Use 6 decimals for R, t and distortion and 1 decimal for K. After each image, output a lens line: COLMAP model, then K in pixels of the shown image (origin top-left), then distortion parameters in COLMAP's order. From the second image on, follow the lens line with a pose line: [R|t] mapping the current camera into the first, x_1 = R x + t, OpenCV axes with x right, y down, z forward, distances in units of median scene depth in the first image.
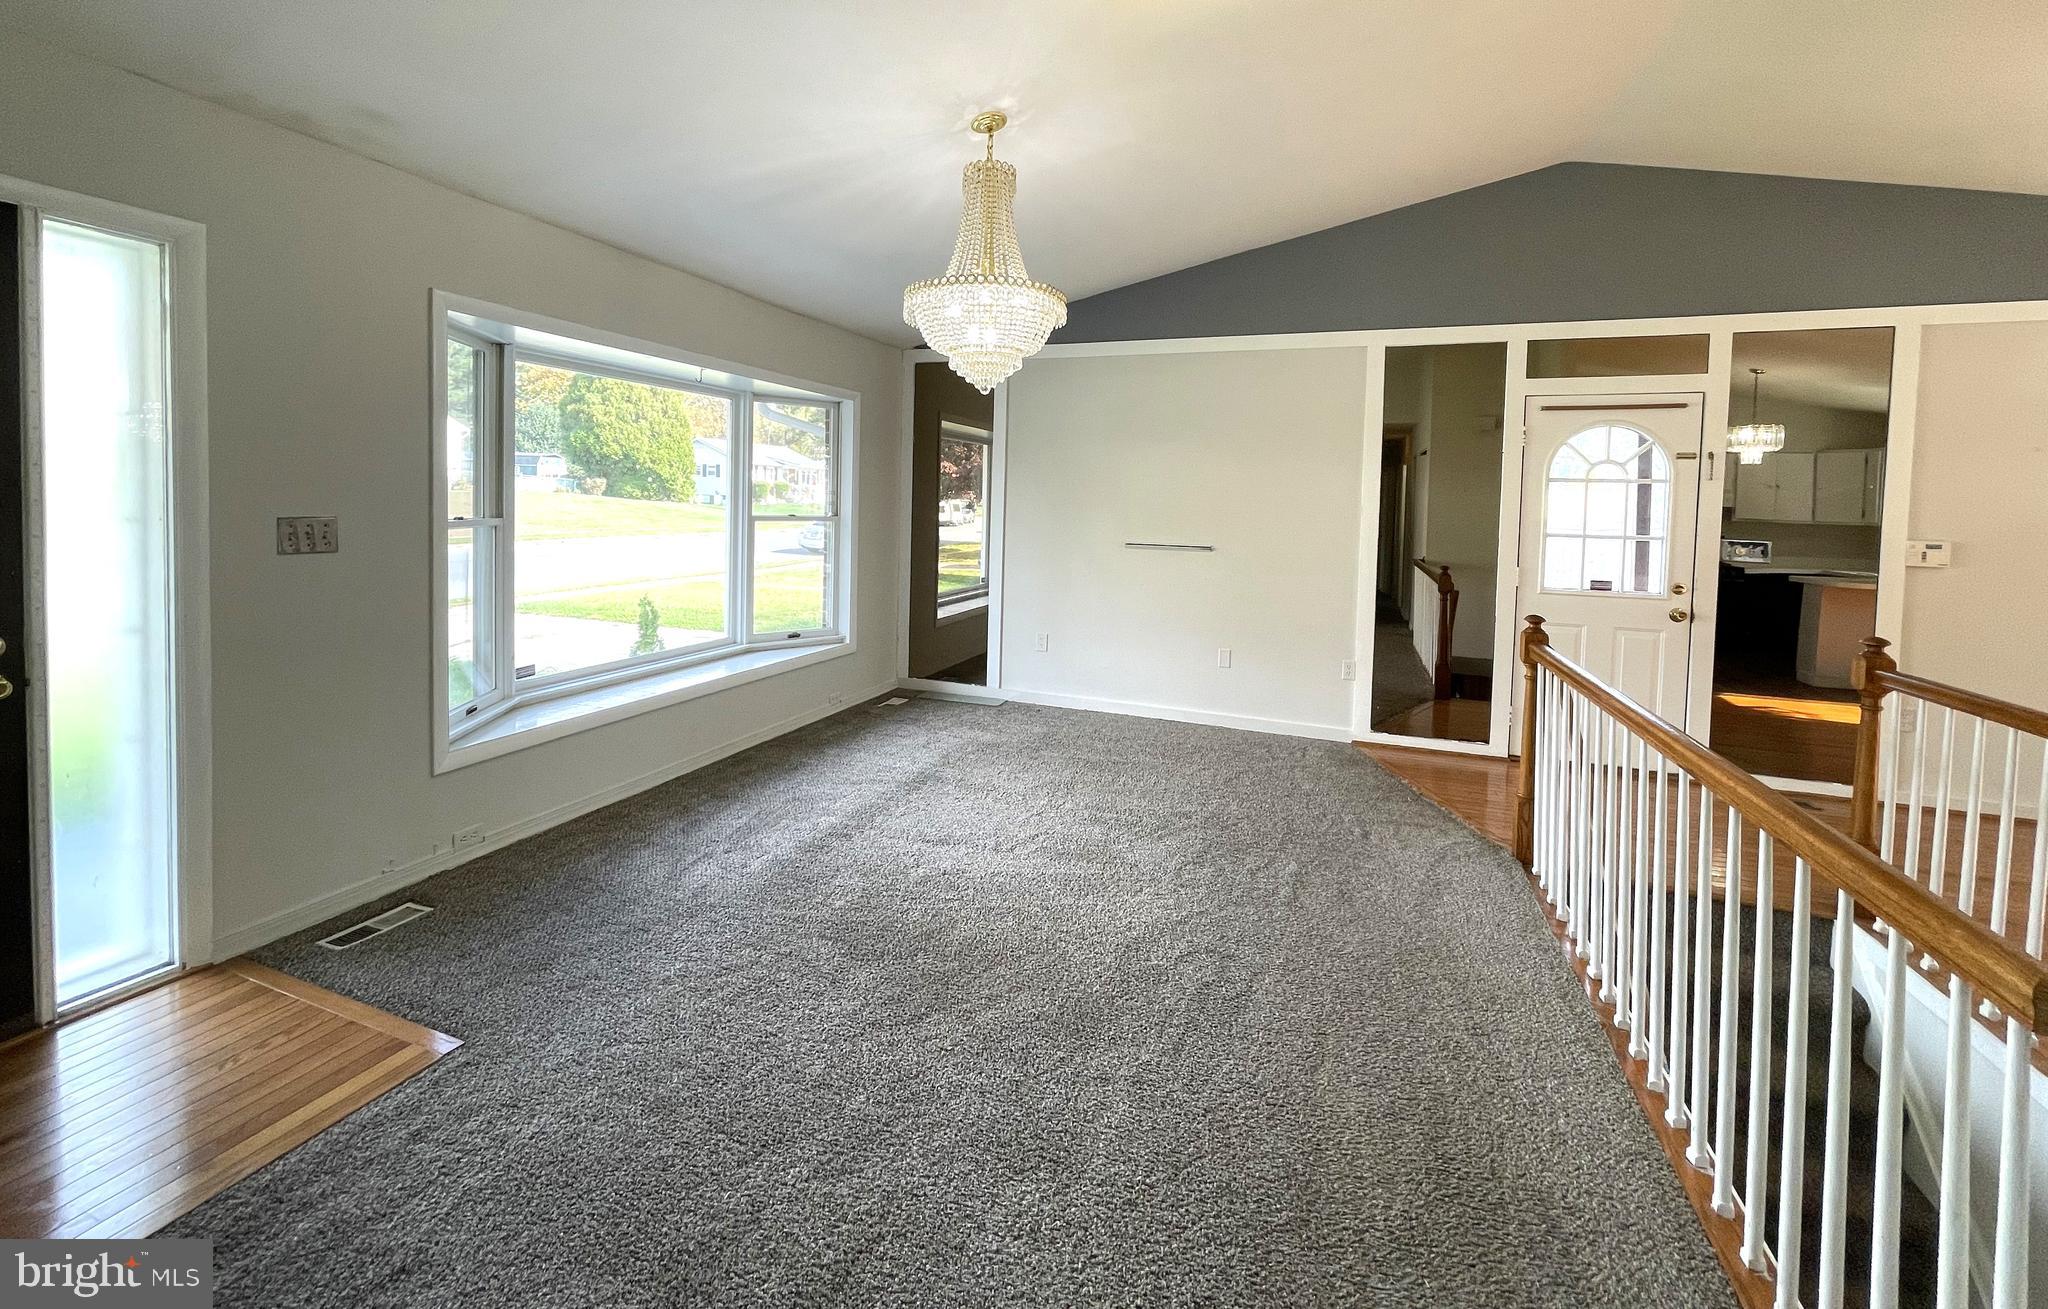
lens RADIAL K [[849.8, 0, 995.8], [0, 849.8, 525.1], [0, 0, 1]] dist [0.001577, 0.000289]
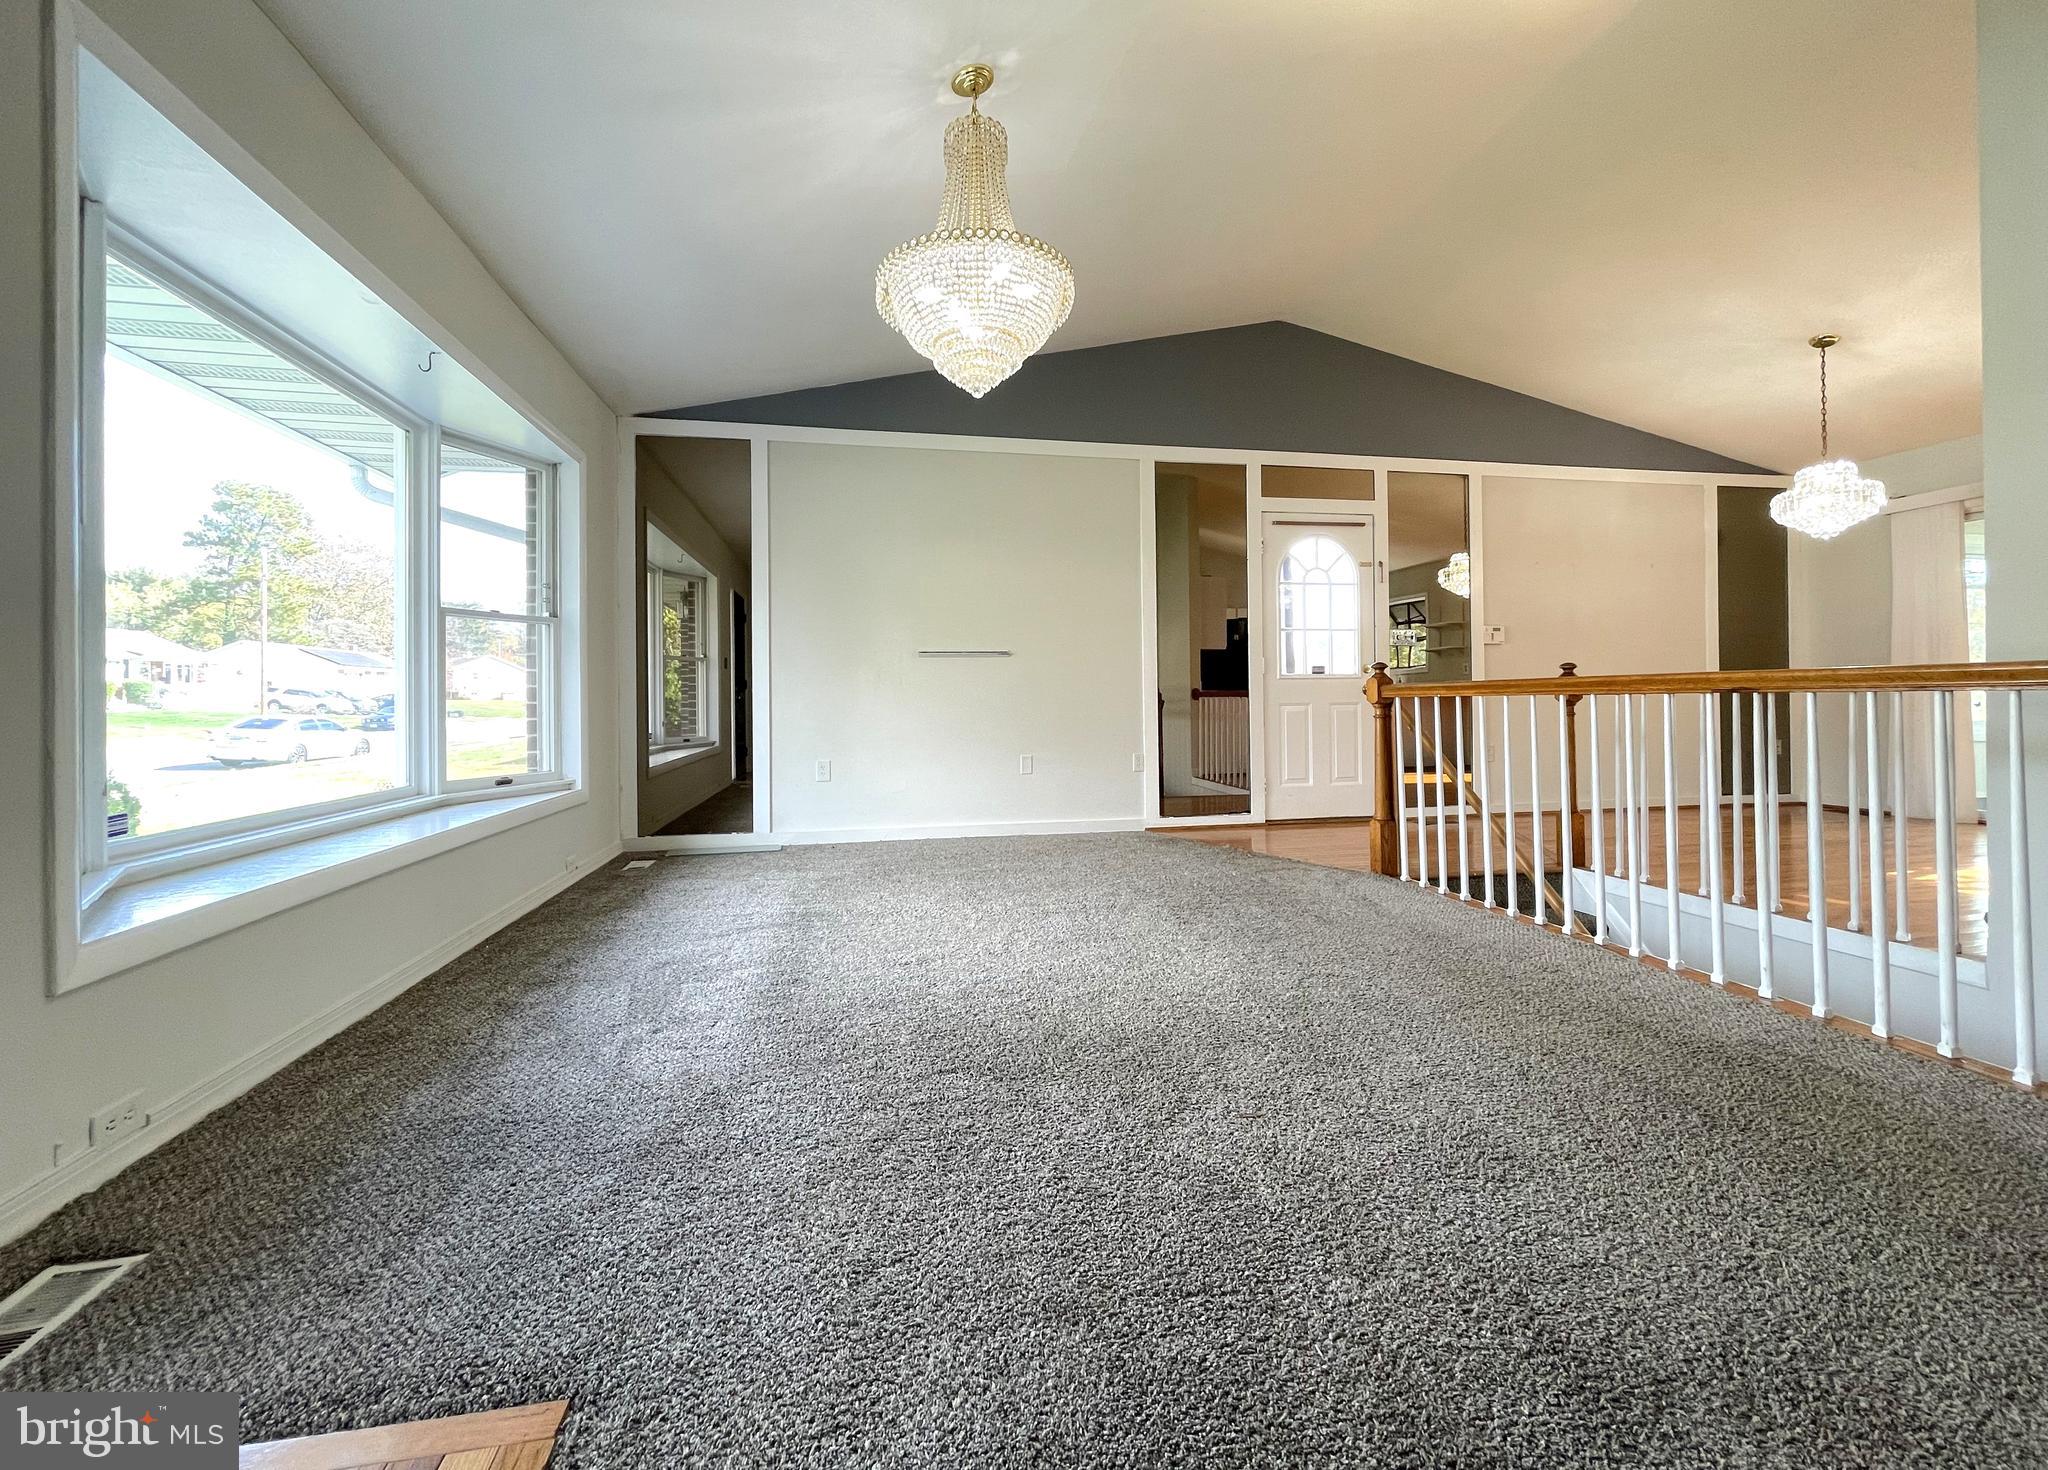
lens RADIAL K [[852.9, 0, 1022.9], [0, 852.9, 688.5], [0, 0, 1]] dist [0.000762, 0.000099]
pose [[0.840886, -0.027060, 0.540535, -0.300121], [0.047082, 0.998620, -0.023252, 0.104647], [-0.539160, 0.045002, 0.841000, 0.198663]]
